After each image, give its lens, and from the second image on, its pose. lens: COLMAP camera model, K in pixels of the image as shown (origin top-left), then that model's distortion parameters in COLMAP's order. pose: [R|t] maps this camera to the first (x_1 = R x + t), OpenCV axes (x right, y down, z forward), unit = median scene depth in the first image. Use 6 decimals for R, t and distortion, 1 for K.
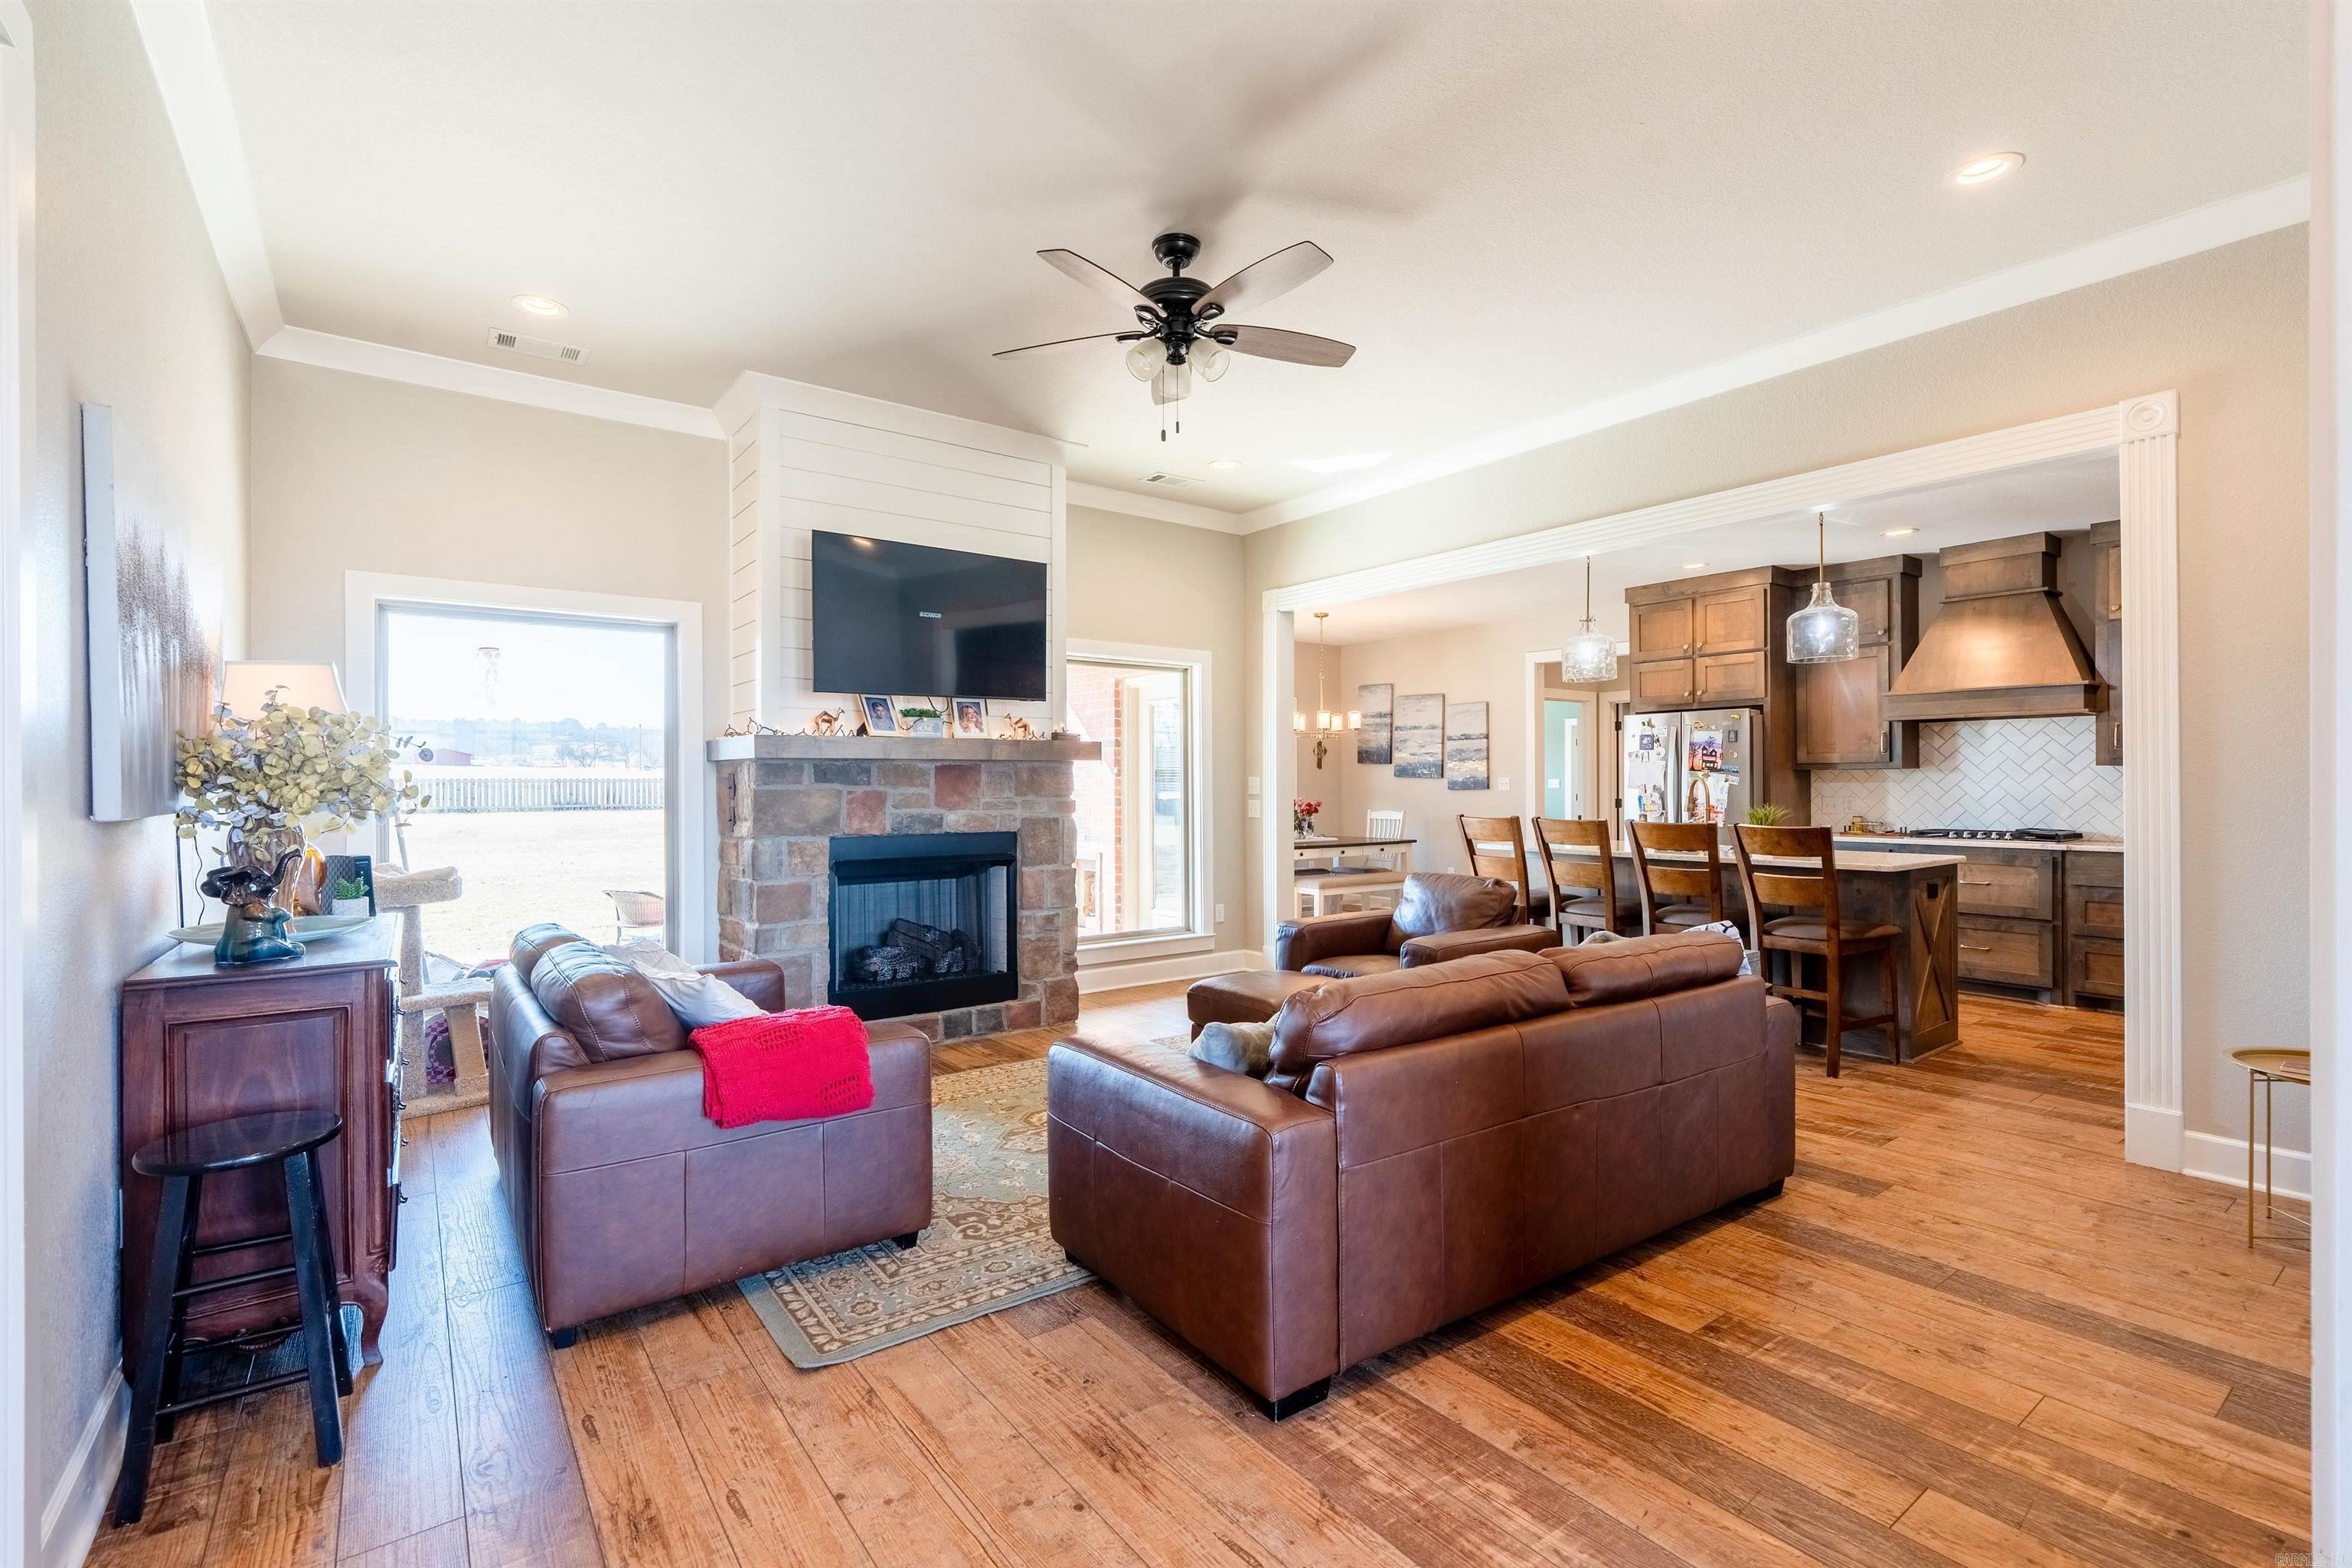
lens RADIAL K [[1051.3, 0, 1172.7], [0, 1051.3, 783.5], [0, 0, 1]] dist [-0.005676, 0.001004]
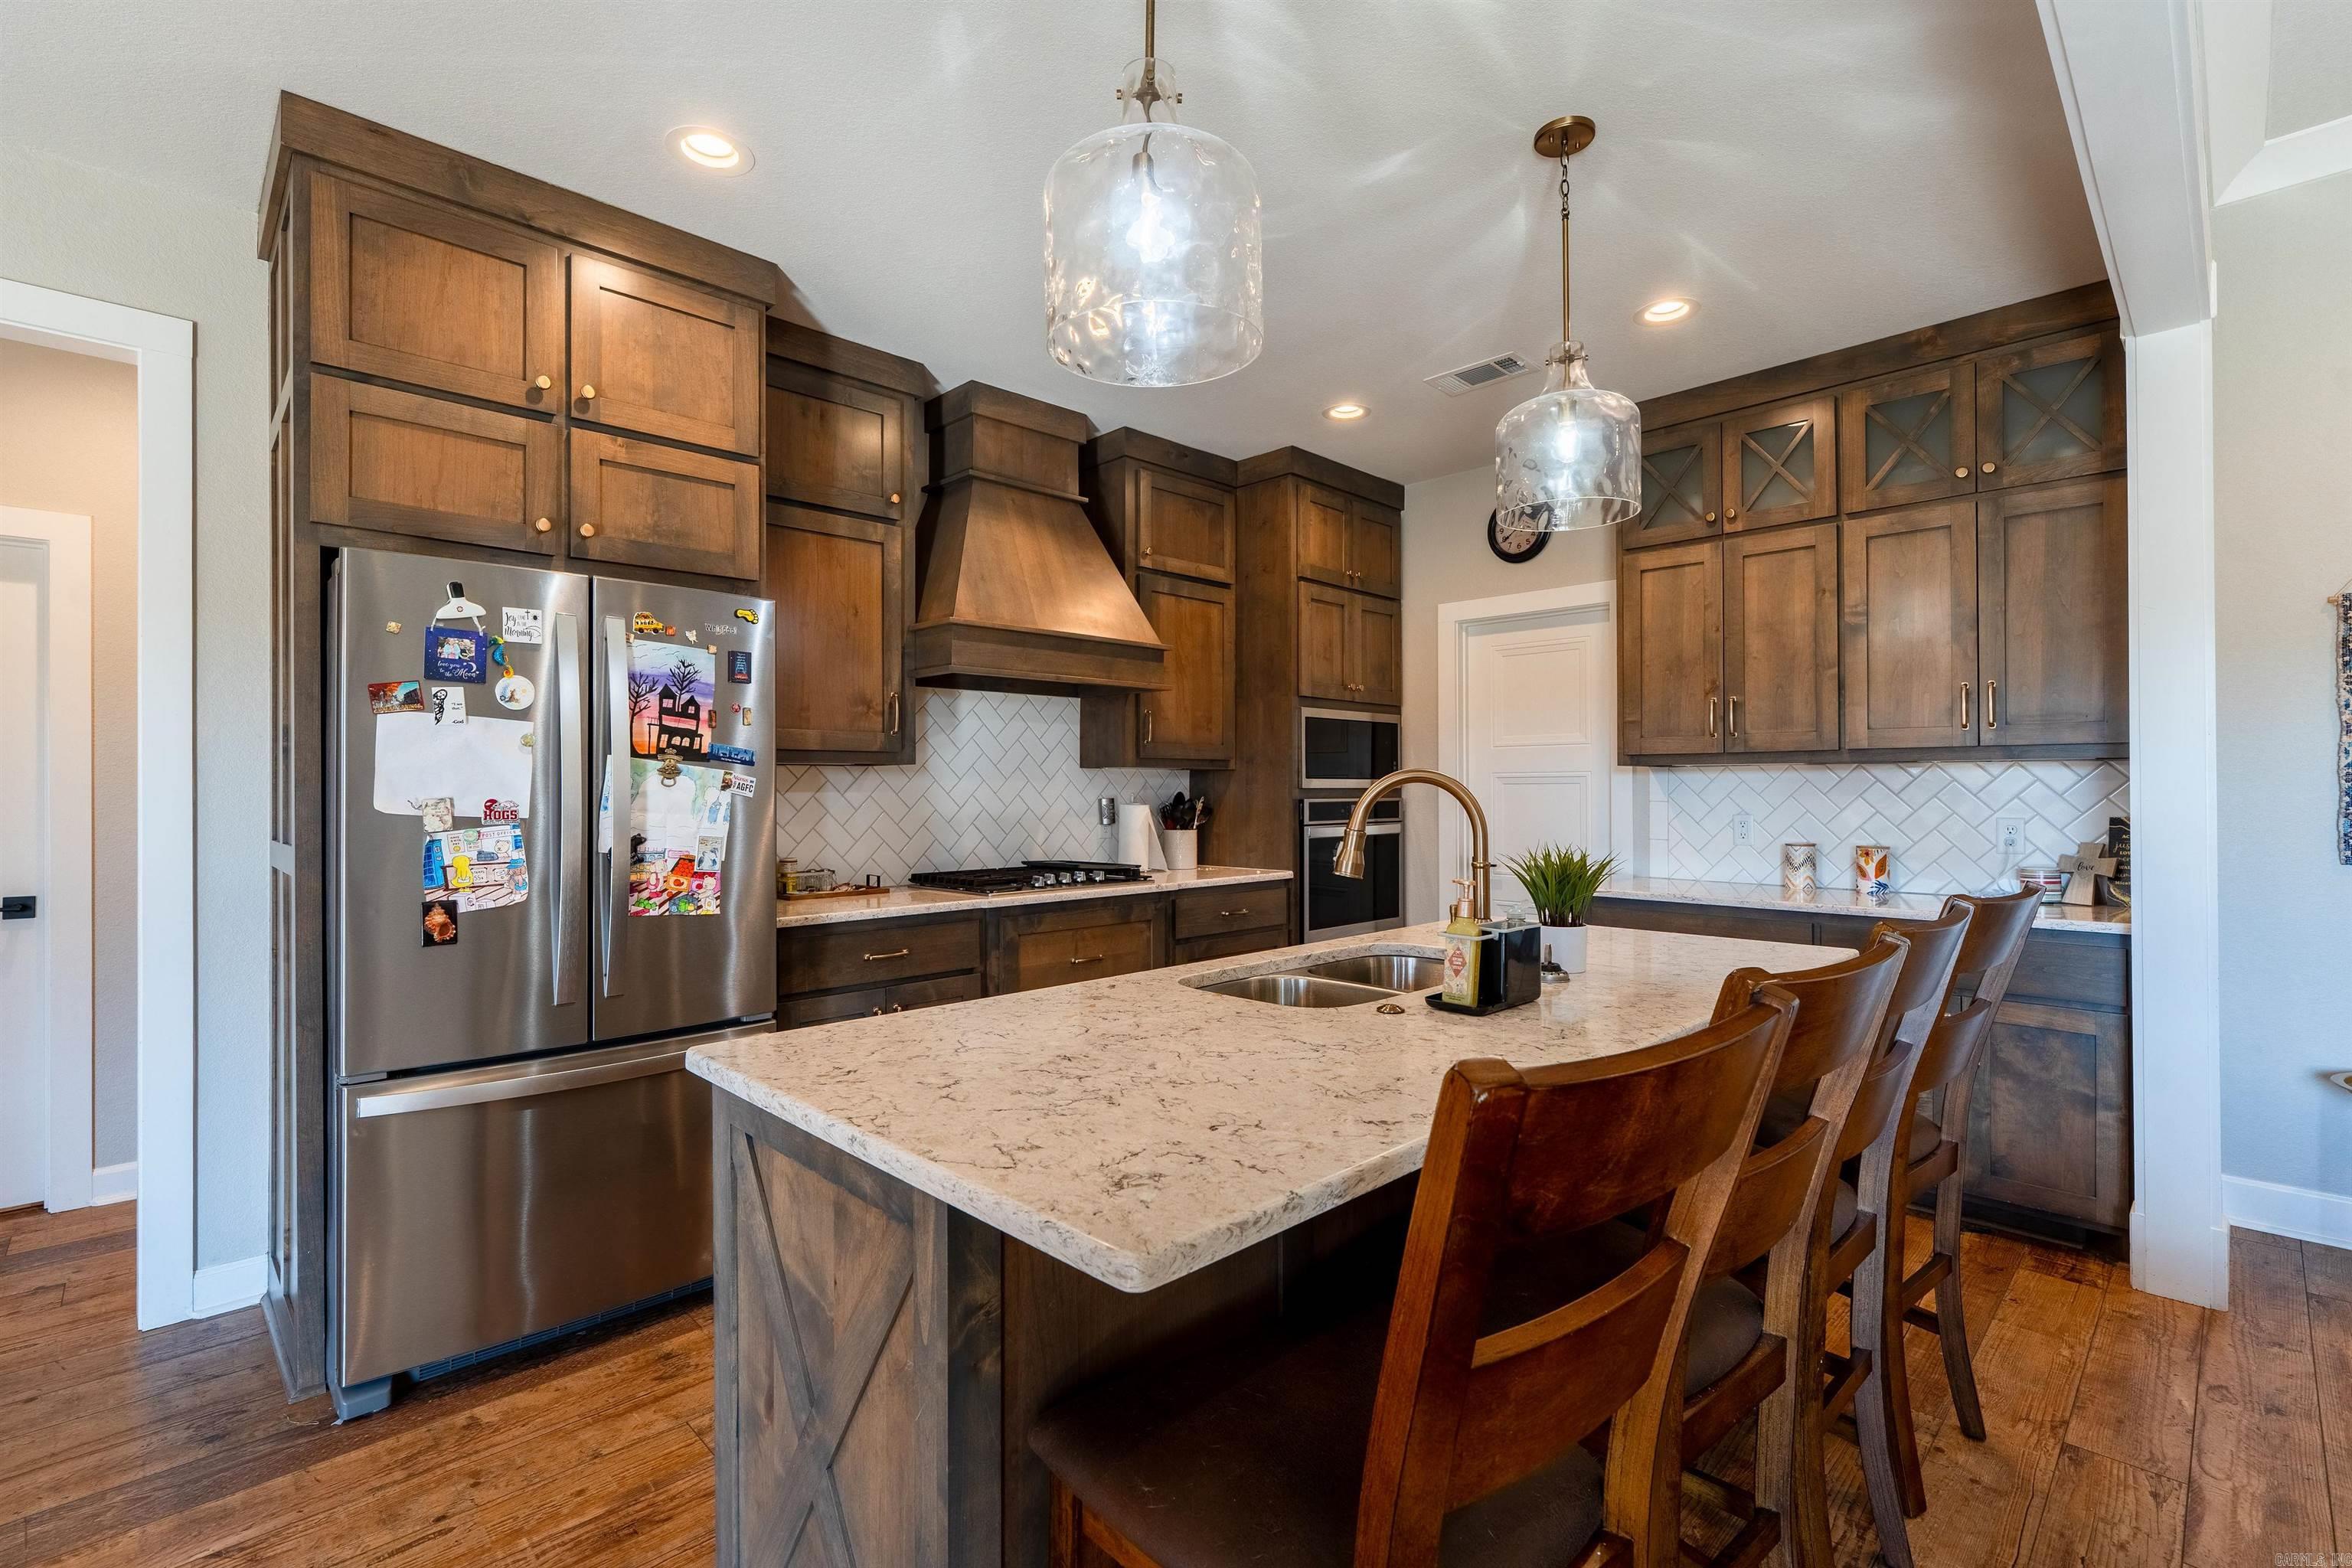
lens RADIAL K [[1051.3, 0, 1172.7], [0, 1051.3, 783.5], [0, 0, 1]] dist [-0.005676, 0.001004]
pose [[-0.133680, 0.008193, 0.990991, 0.201503], [0.004359, 0.999961, -0.007680, -0.000415], [-0.991015, 0.003293, -0.133710, 1.260747]]
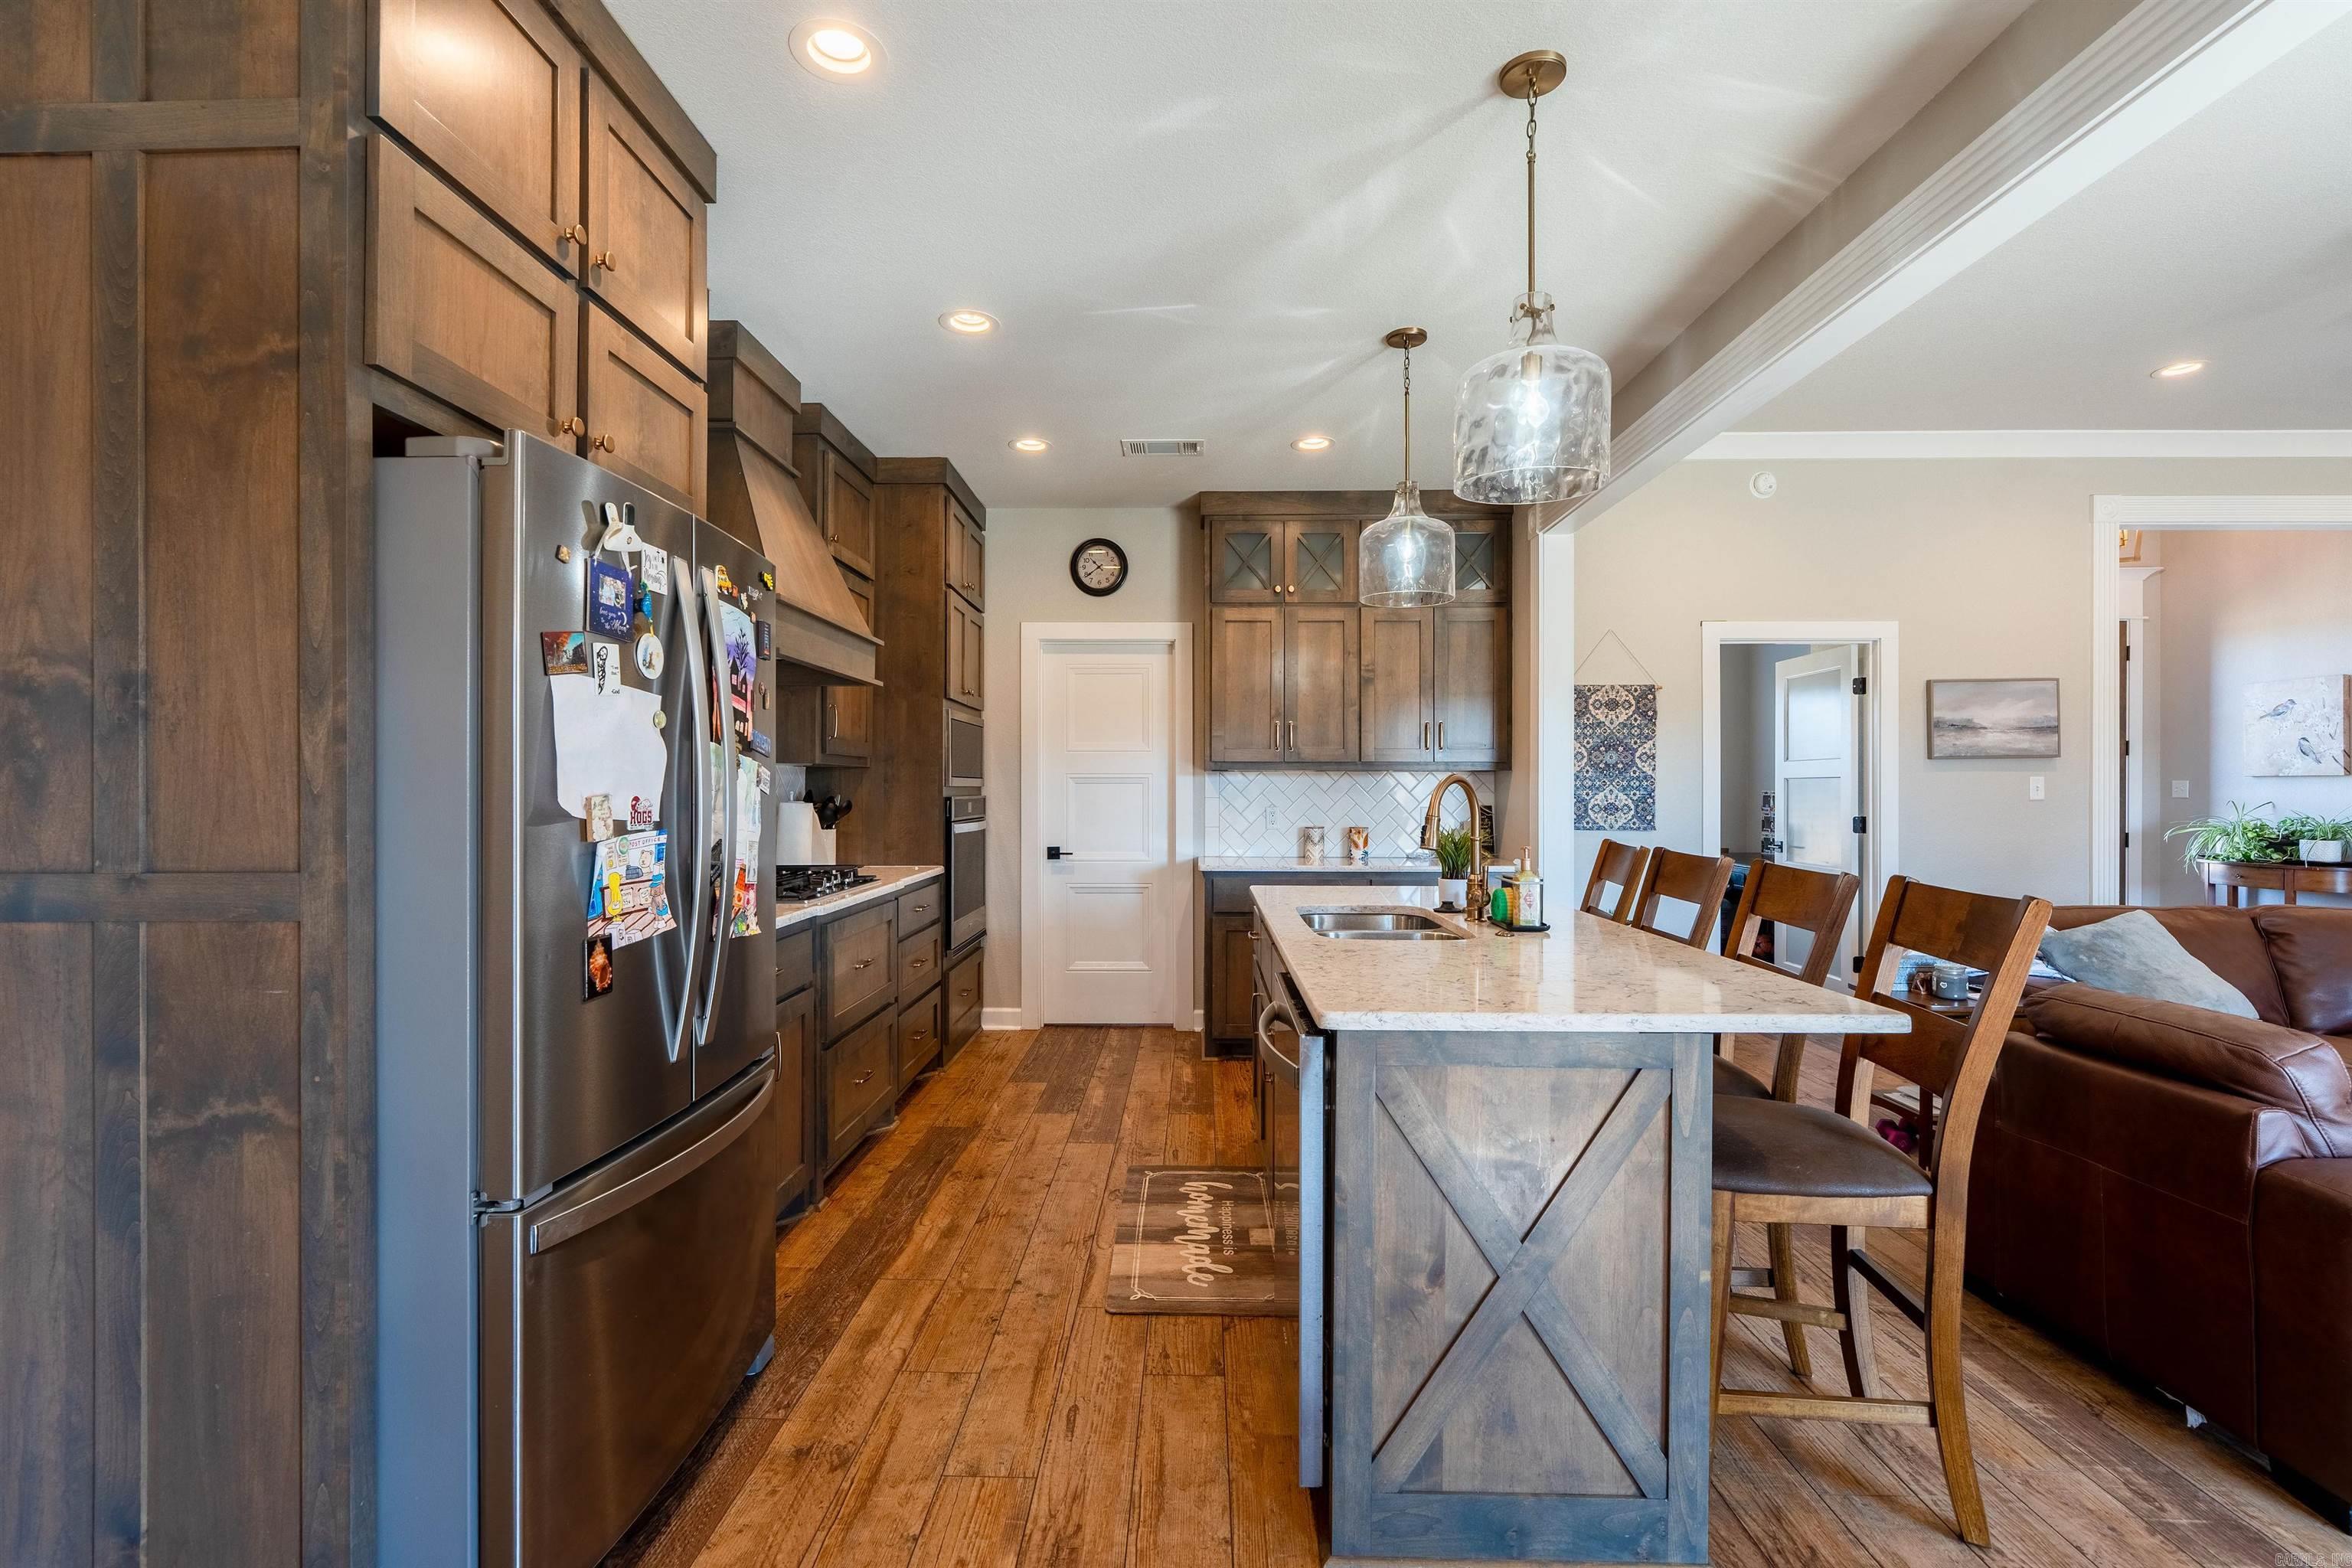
lens RADIAL K [[1056.7, 0, 1169.1], [0, 1056.7, 784.6], [0, 0, 1]] dist [-0.002099, -0.000063]
pose [[-0.787927, 0.003309, 0.615760, 0.339918], [0.001428, 0.999993, -0.003548, -0.000759], [-0.615767, -0.001916, -0.787926, 1.650264]]
